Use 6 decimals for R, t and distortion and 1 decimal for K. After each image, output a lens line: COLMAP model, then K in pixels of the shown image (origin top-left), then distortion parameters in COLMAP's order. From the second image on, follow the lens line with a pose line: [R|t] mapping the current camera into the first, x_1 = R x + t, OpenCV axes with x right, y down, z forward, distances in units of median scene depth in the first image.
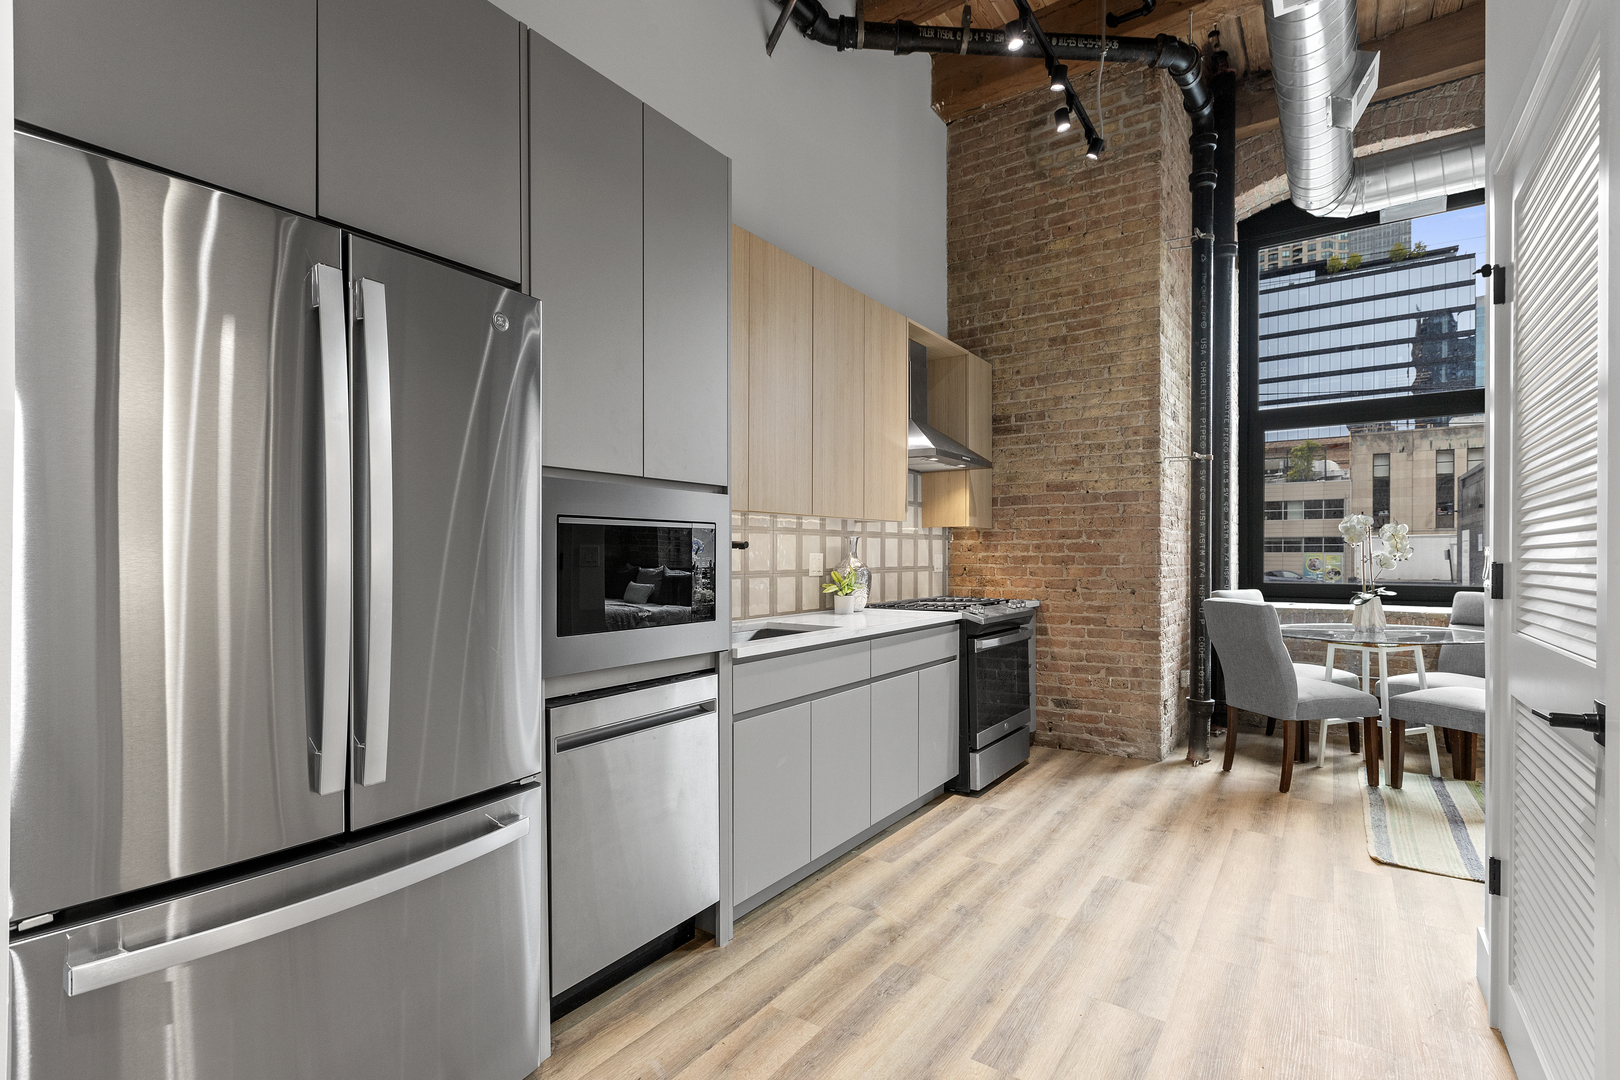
lens RADIAL K [[737.1, 0, 821.4], [0, 737.1, 549.9], [0, 0, 1]] dist [-0.001331, 0.000056]
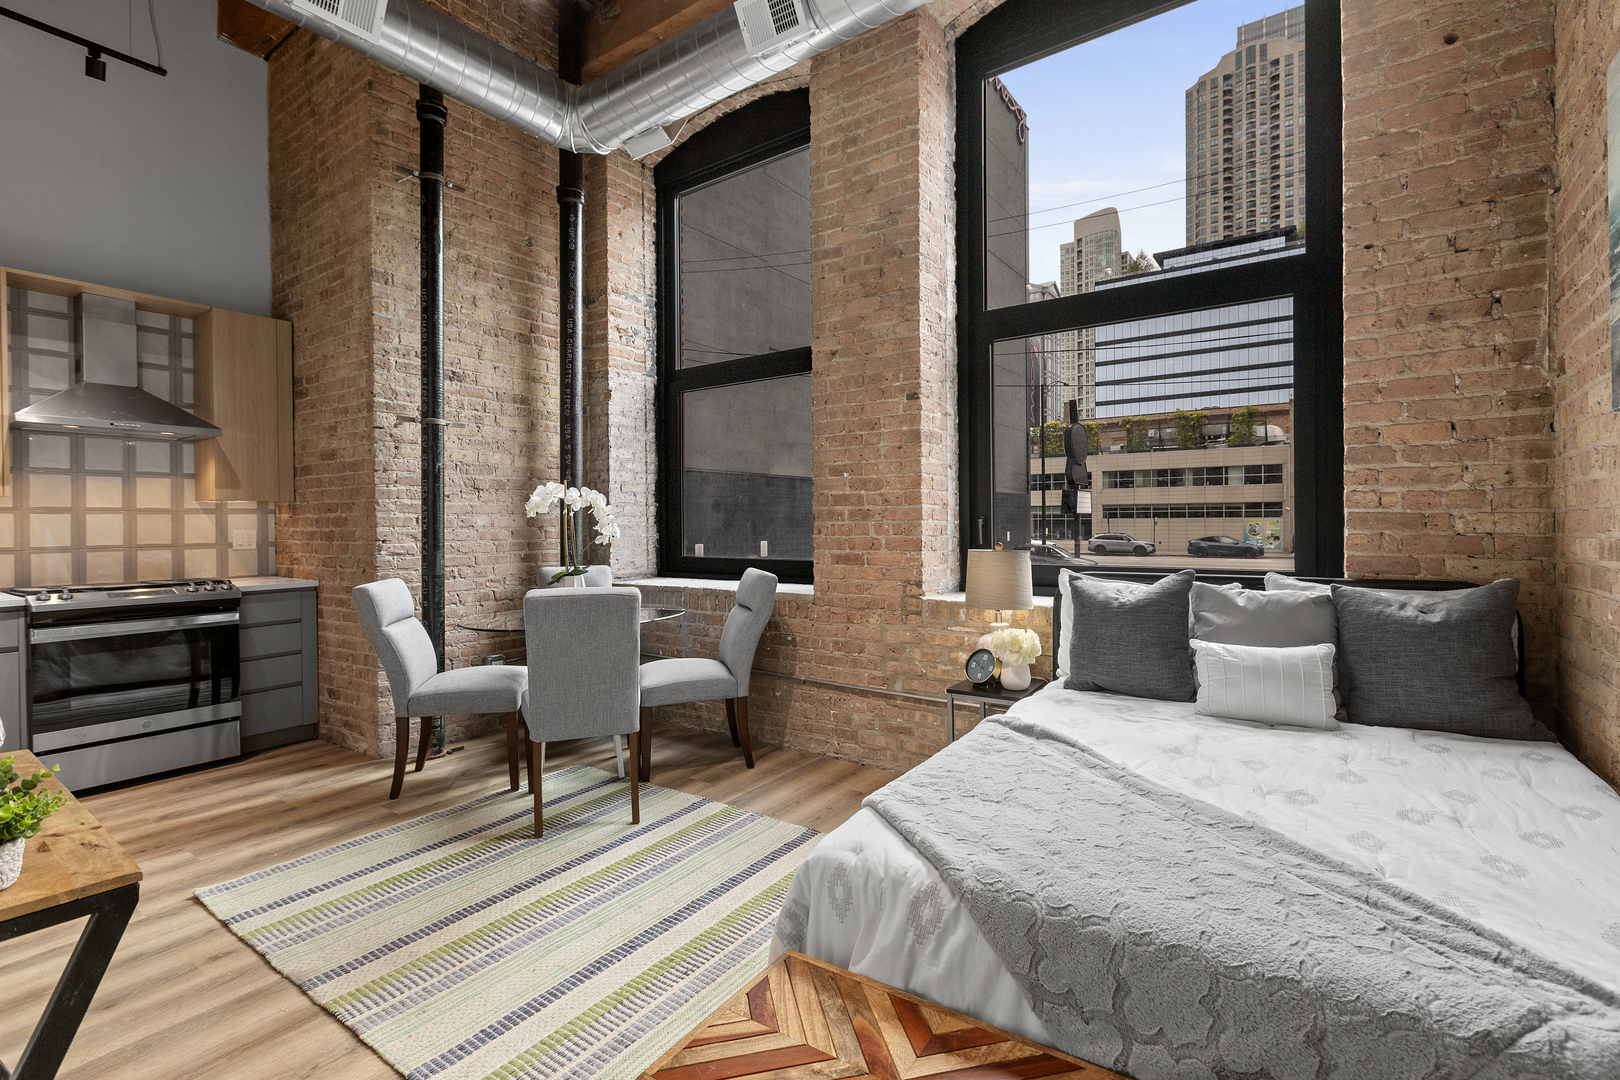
lens RADIAL K [[731.8, 0, 824.9], [0, 731.8, 523.5], [0, 0, 1]] dist [-0.000594, 0.000195]
pose [[0.999968, -0.006328, 0.004939, 1.416496], [0.006287, 0.999946, 0.008278, -0.008458], [-0.004991, -0.008247, 0.999954, 0.145879]]
